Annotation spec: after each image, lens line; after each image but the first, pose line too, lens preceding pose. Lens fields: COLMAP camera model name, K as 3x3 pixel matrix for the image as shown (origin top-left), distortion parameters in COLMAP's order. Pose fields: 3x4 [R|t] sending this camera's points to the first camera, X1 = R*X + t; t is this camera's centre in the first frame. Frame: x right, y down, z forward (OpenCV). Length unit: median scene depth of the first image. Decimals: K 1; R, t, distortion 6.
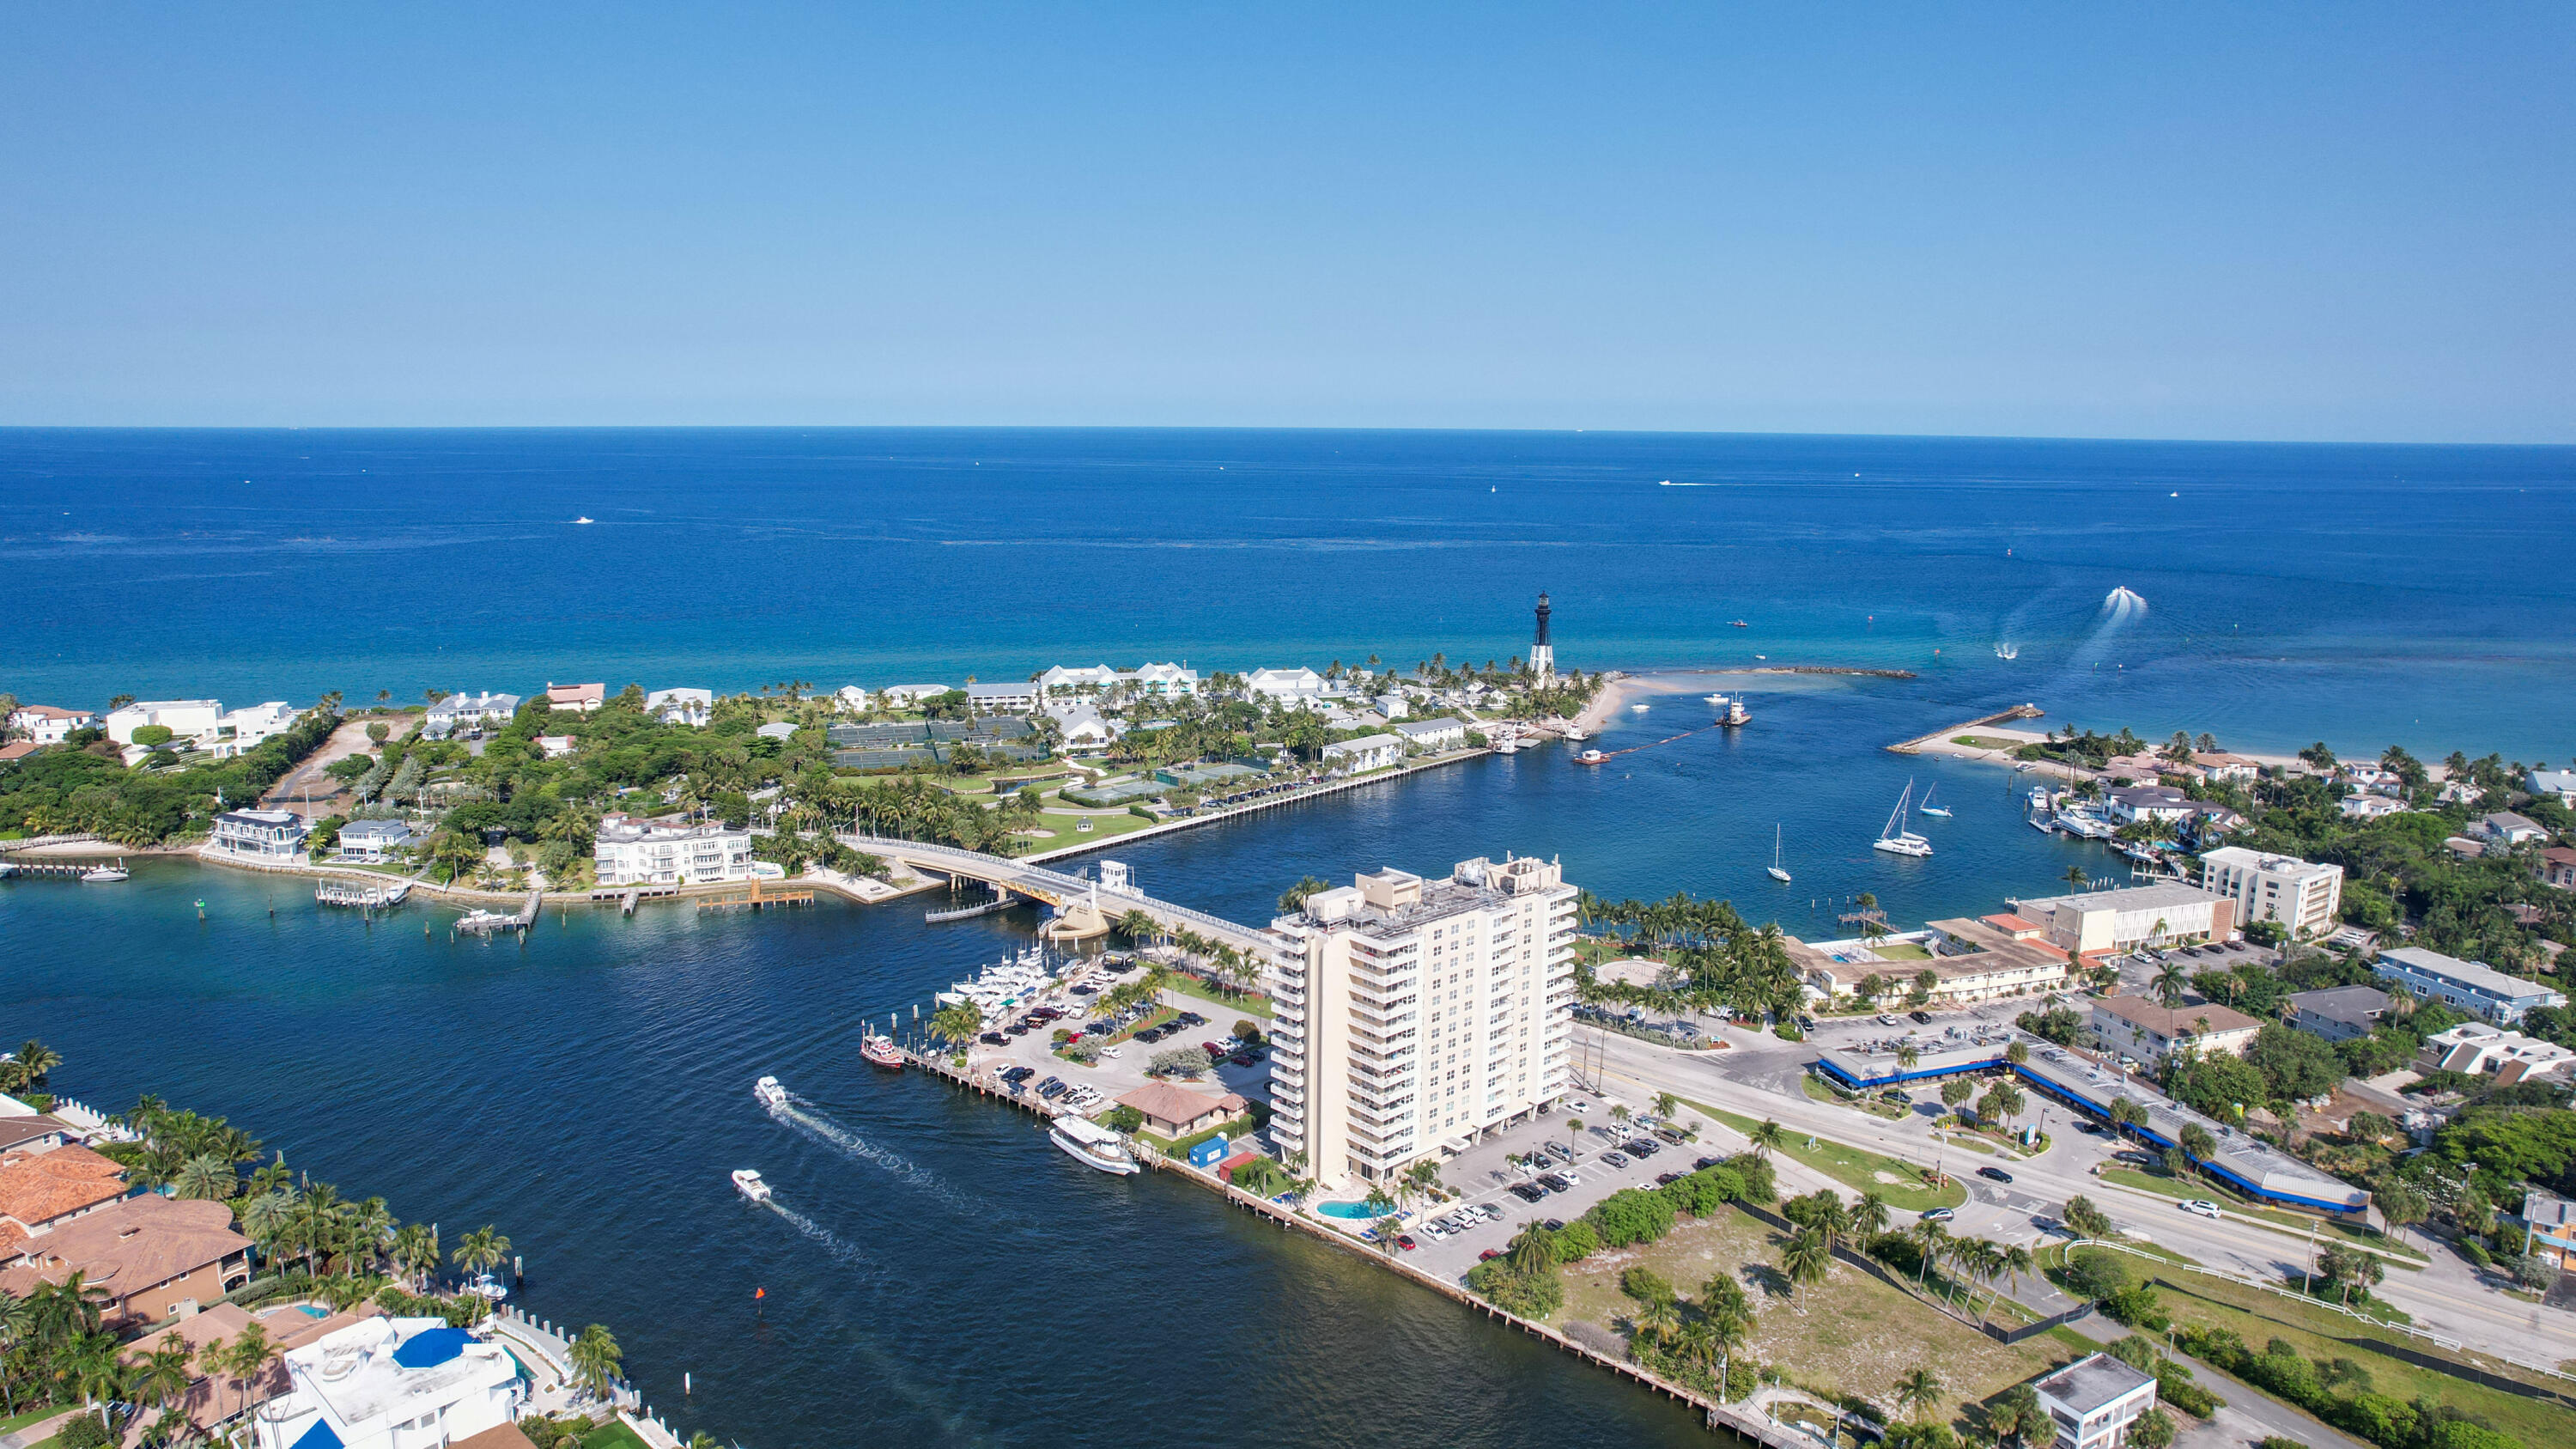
lens RADIAL K [[1641.0, 0, 1288.0], [0, 1641.0, 724.5], [0, 0, 1]] dist [-0.081156, 0.074210]
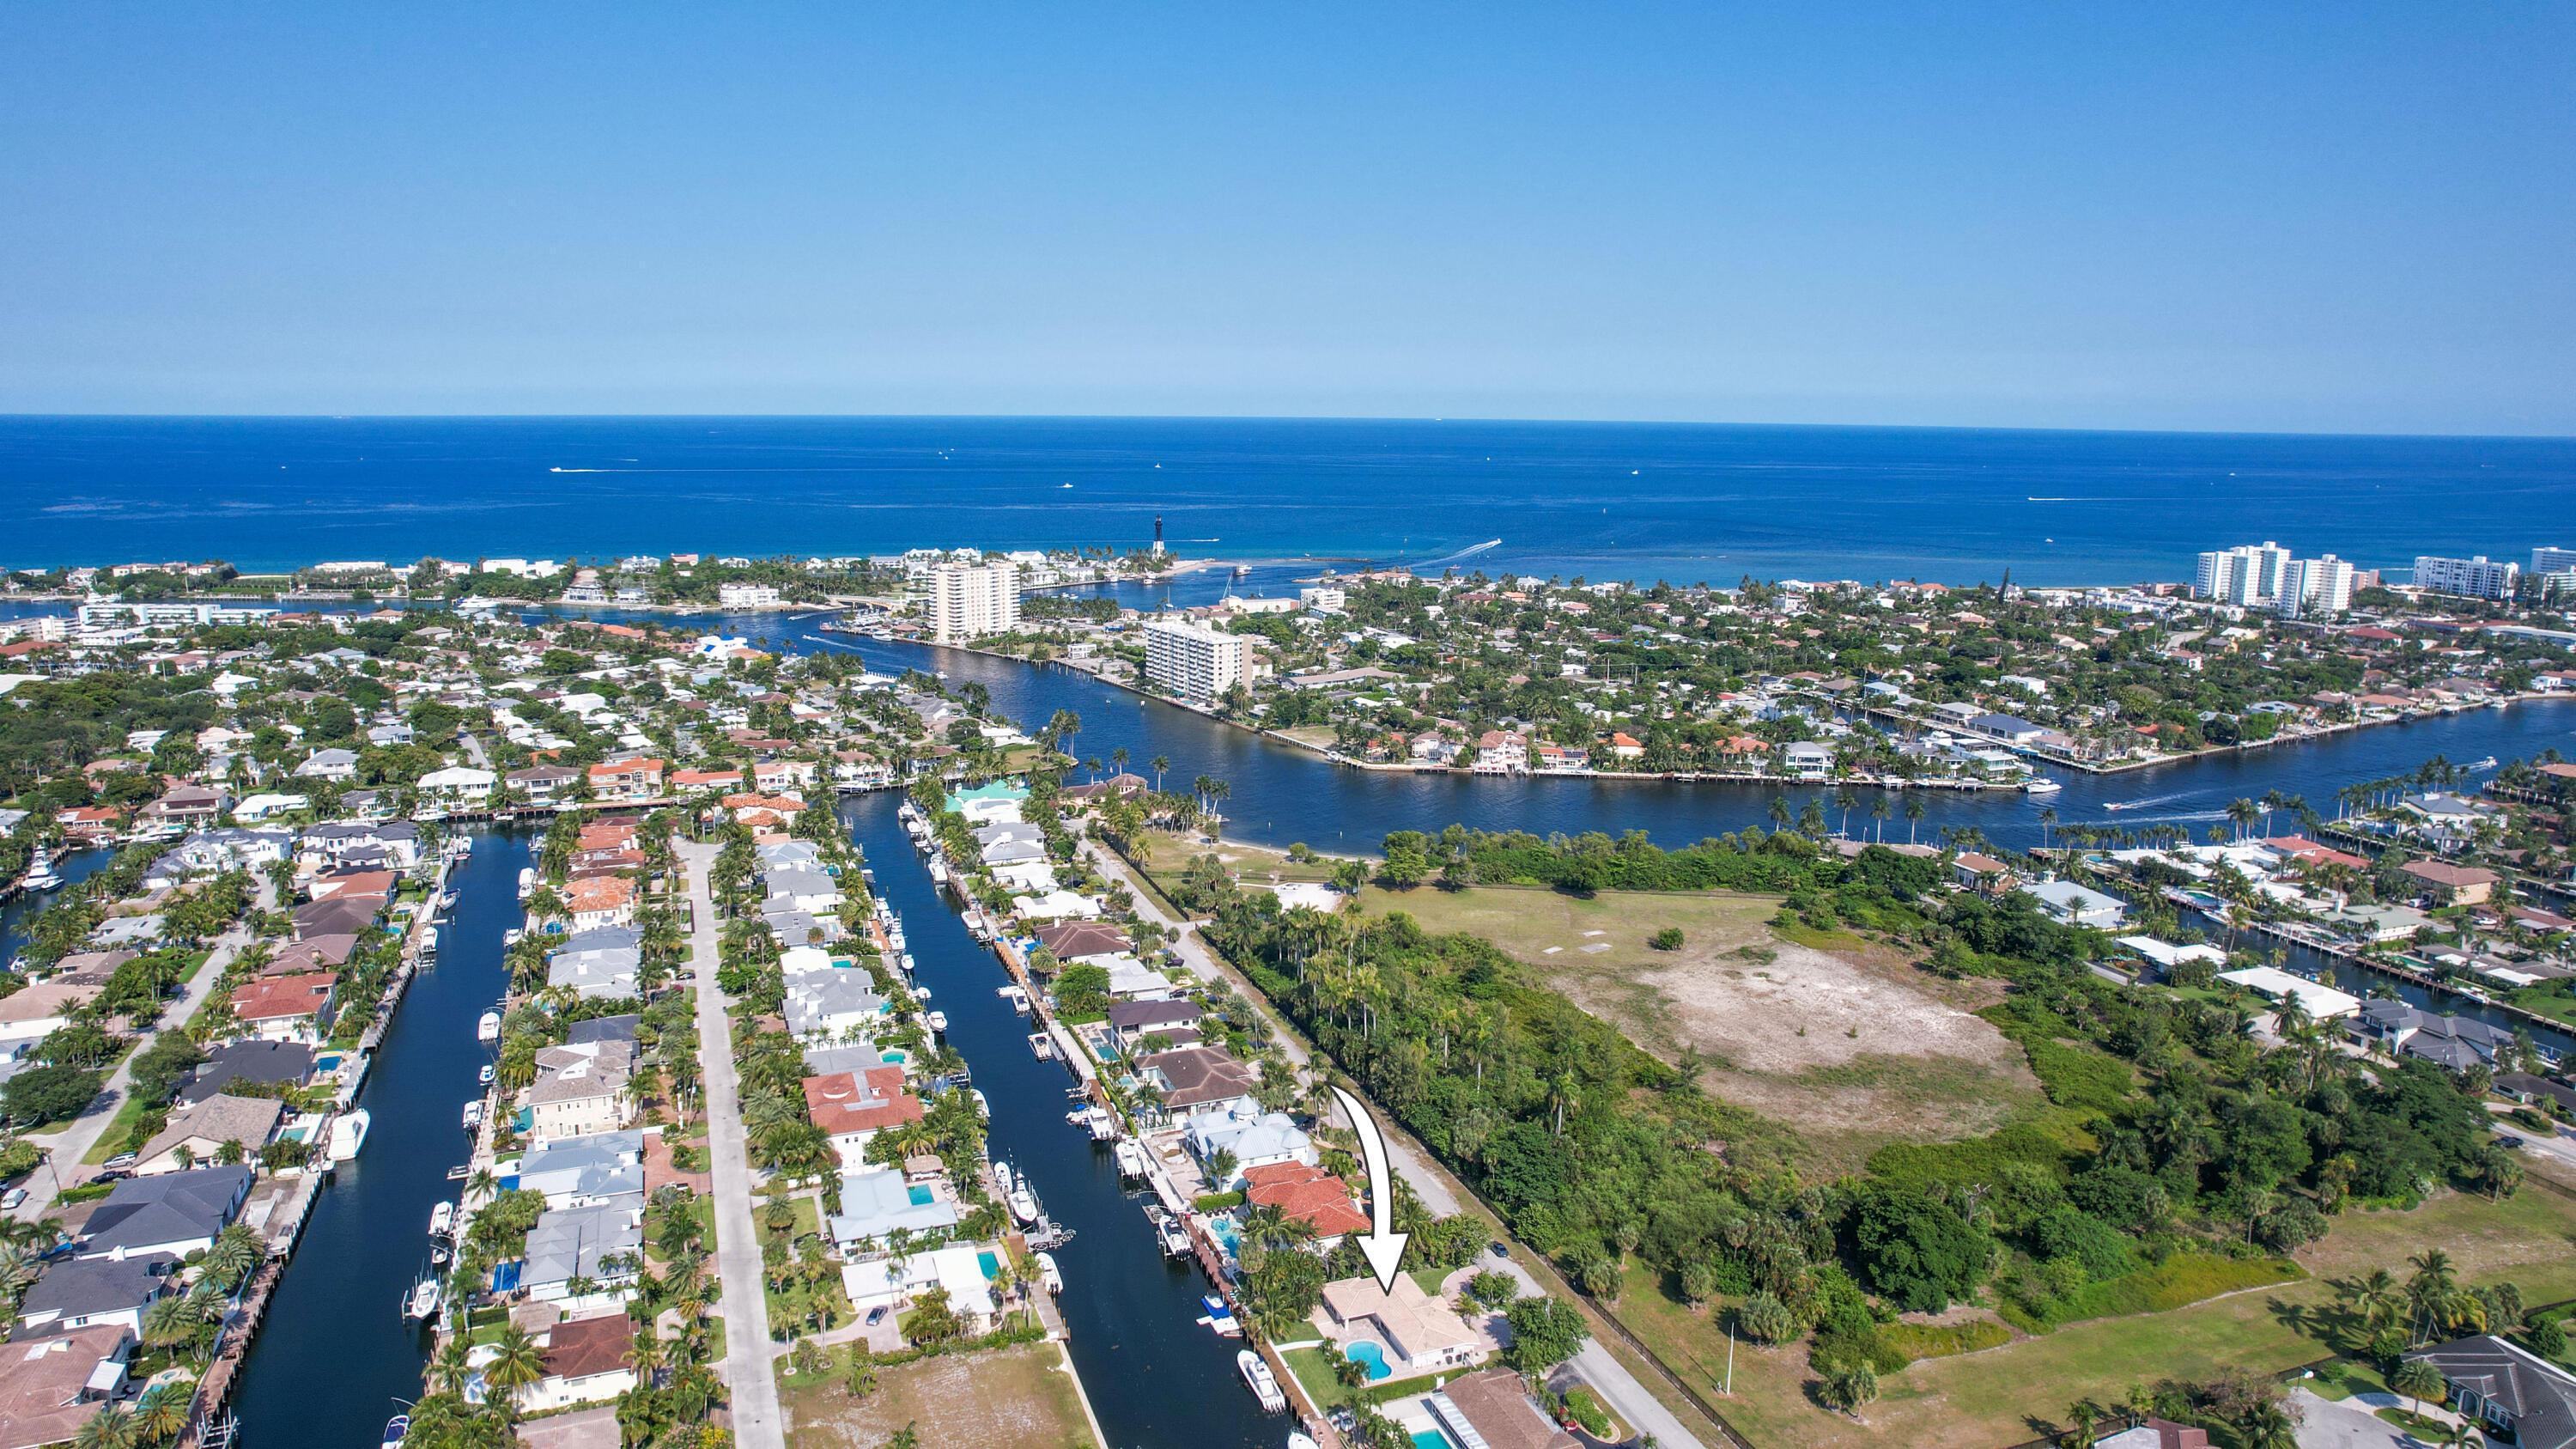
lens RADIAL K [[1641.0, 0, 1288.0], [0, 1641.0, 724.5], [0, 0, 1]] dist [-0.081156, 0.074210]
pose [[0.999715, -0.000816, 0.023865, 0.307270], [0.000638, 0.999972, 0.007462, 0.186355], [-0.023870, -0.007444, 0.999687, -1.175738]]
